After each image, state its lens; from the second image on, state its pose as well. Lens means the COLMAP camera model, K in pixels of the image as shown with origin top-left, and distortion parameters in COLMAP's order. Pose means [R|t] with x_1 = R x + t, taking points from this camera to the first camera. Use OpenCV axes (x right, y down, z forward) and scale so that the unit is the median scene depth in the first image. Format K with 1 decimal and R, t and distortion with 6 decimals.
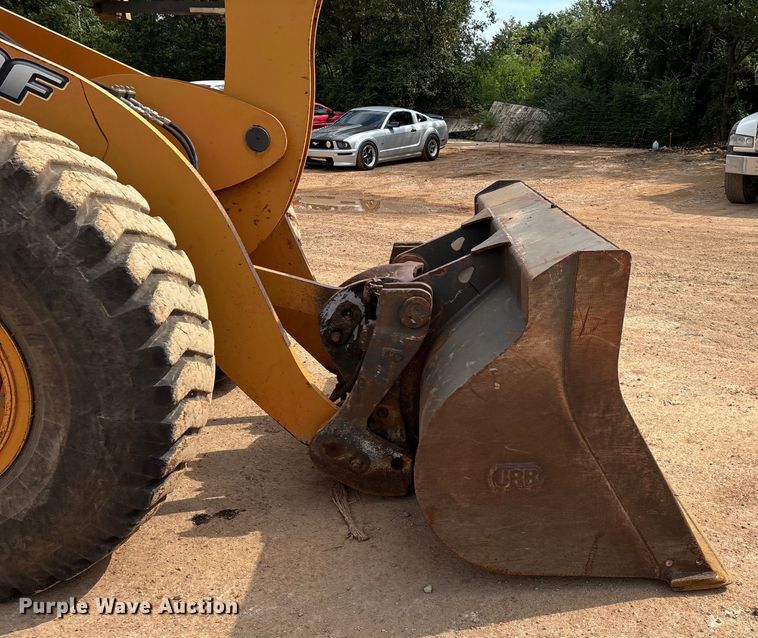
lens RADIAL K [[794.2, 0, 520.1], [0, 794.2, 390.8], [0, 0, 1]] dist [0.069914, -0.088931]
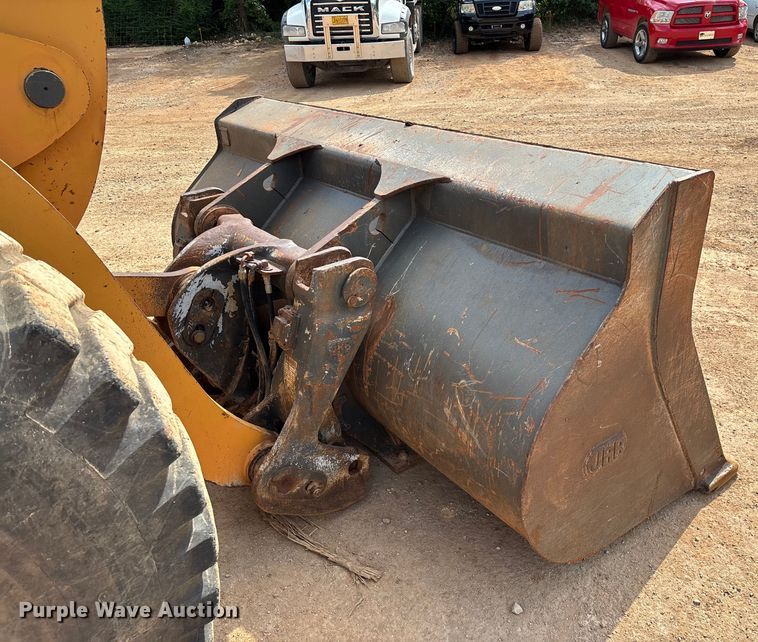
lens RADIAL K [[656.5, 0, 436.9], [0, 656.5, 318.6], [0, 0, 1]] dist [0.030816, -0.016769]
pose [[0.852175, -0.278184, 0.443182, -0.368452], [0.228297, 0.959771, 0.163464, -0.160037], [-0.470827, -0.038122, 0.881402, 0.394452]]
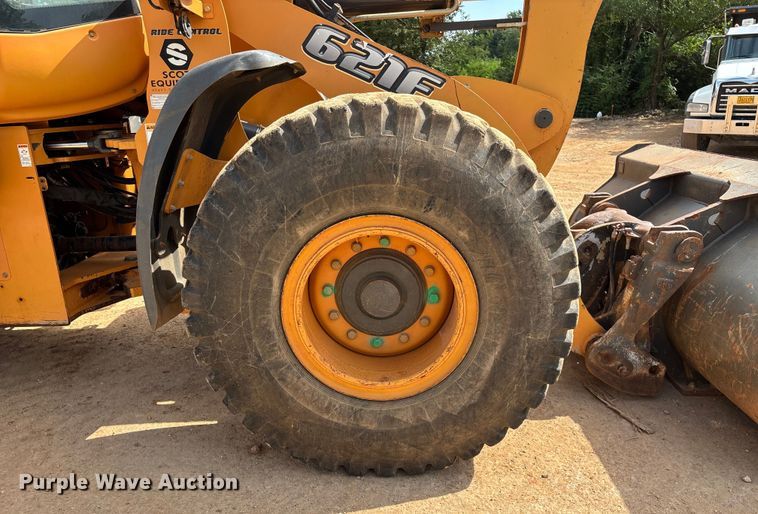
lens RADIAL K [[575.4, 0, 384.2], [0, 575.4, 285.0], [0, 0, 1]] dist [0.093008, -0.101496]
pose [[0.991173, -0.002450, -0.132554, -0.488801], [-0.000770, 0.999706, -0.024231, -0.021940], [0.132575, 0.024119, 0.990879, 0.033691]]
